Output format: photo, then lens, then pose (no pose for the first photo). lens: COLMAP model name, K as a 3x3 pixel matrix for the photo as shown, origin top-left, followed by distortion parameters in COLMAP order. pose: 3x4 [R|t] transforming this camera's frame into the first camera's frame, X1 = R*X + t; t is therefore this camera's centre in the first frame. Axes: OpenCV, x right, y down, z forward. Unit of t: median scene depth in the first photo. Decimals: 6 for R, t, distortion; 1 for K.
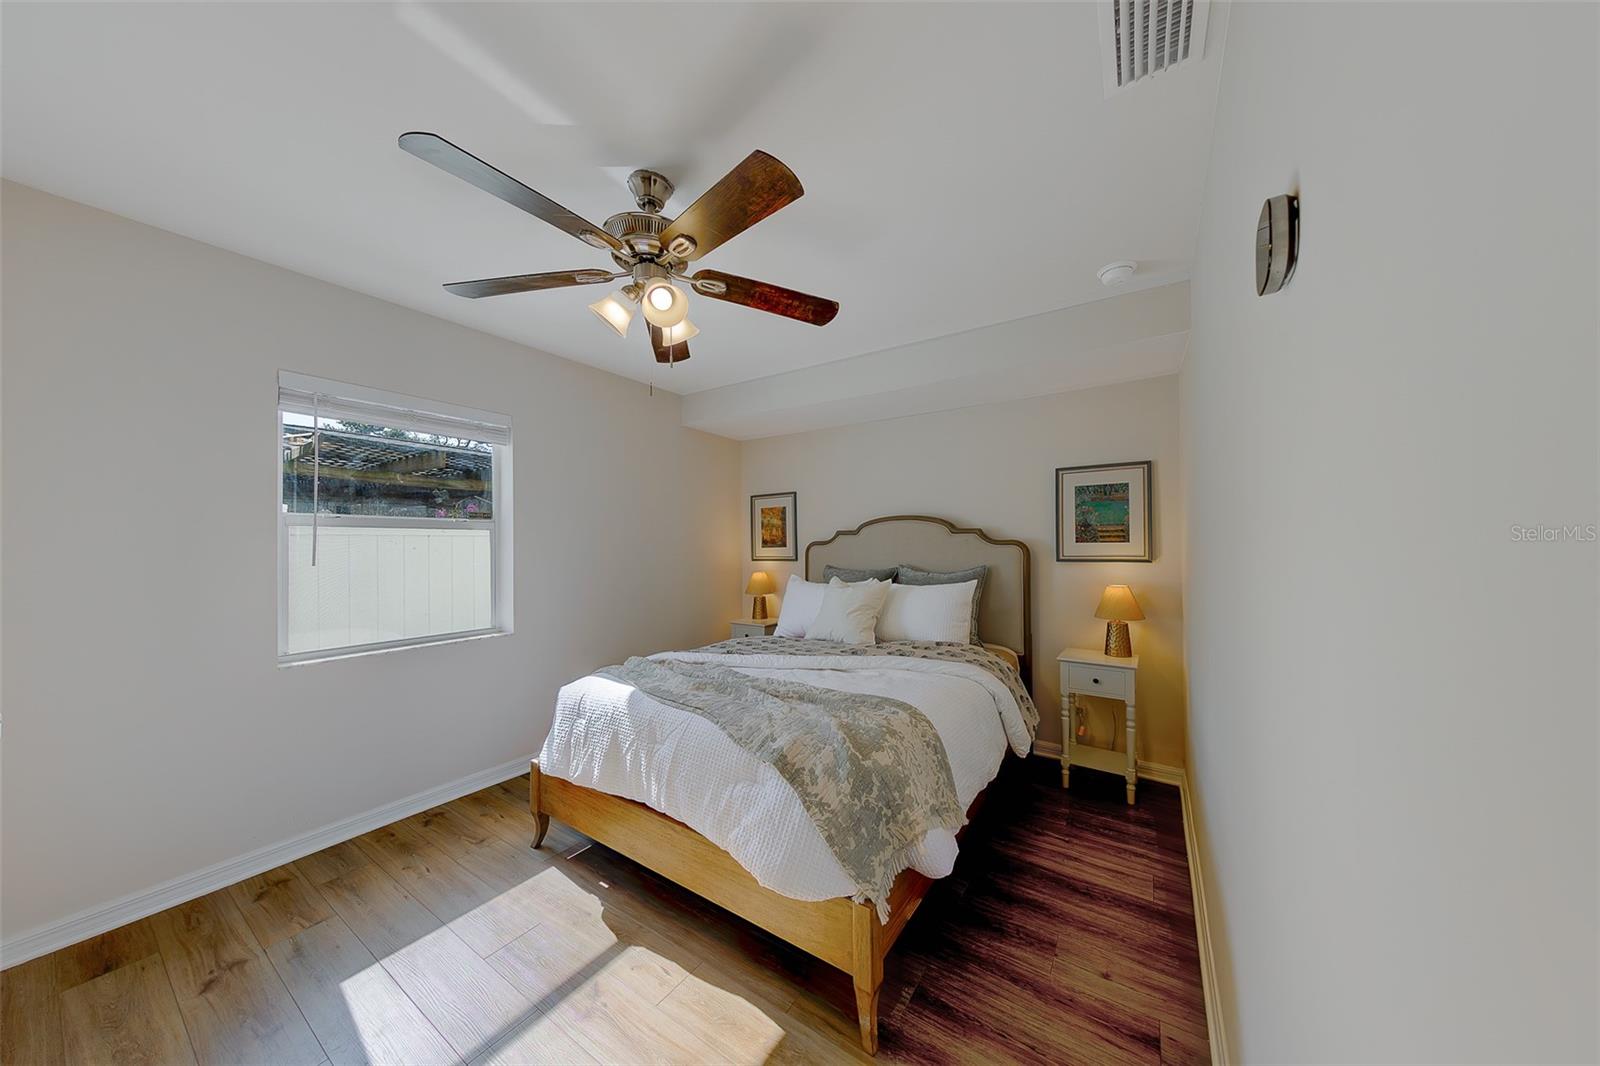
lens RADIAL K [[505.9, 0, 810.1], [0, 505.9, 547.9], [0, 0, 1]] dist [0.005249, -0.000098]
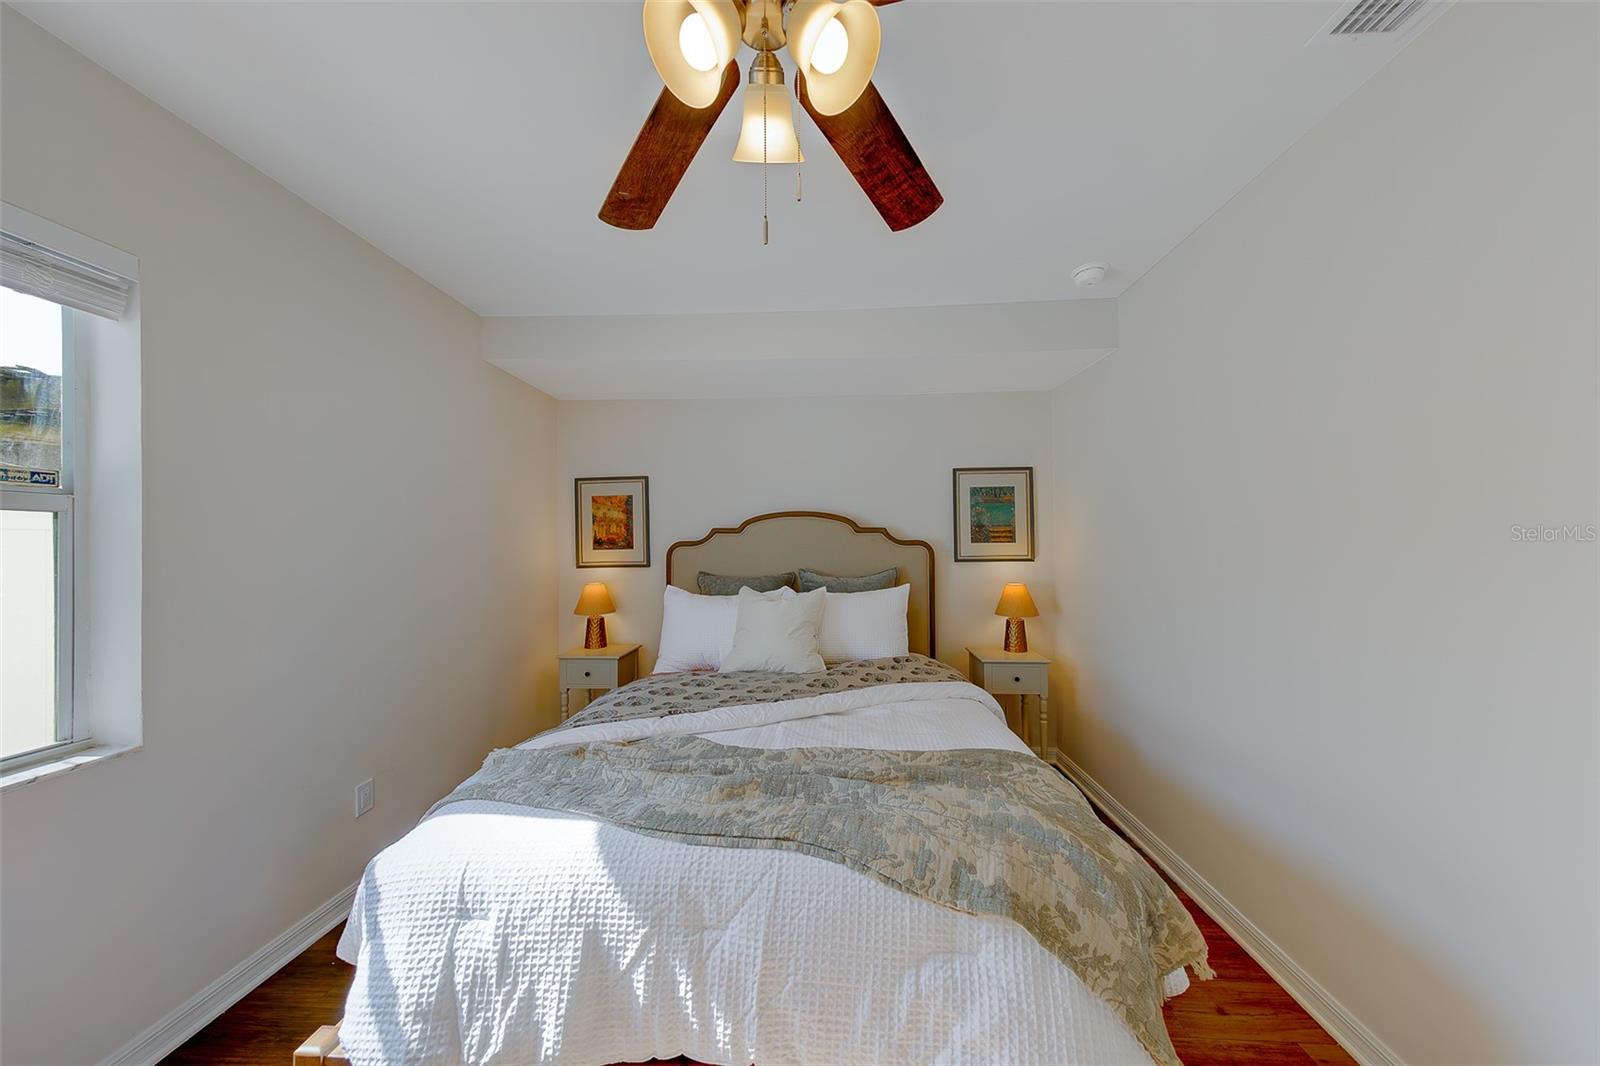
lens RADIAL K [[505.9, 0, 790.9], [0, 505.9, 544.7], [0, 0, 1]] dist [0.005249, -0.000098]
pose [[0.867003, -0.000919, 0.498303, -0.300951], [0.005259, 0.999959, -0.007306, -0.001419], [-0.498276, 0.008955, 0.866972, 0.312600]]
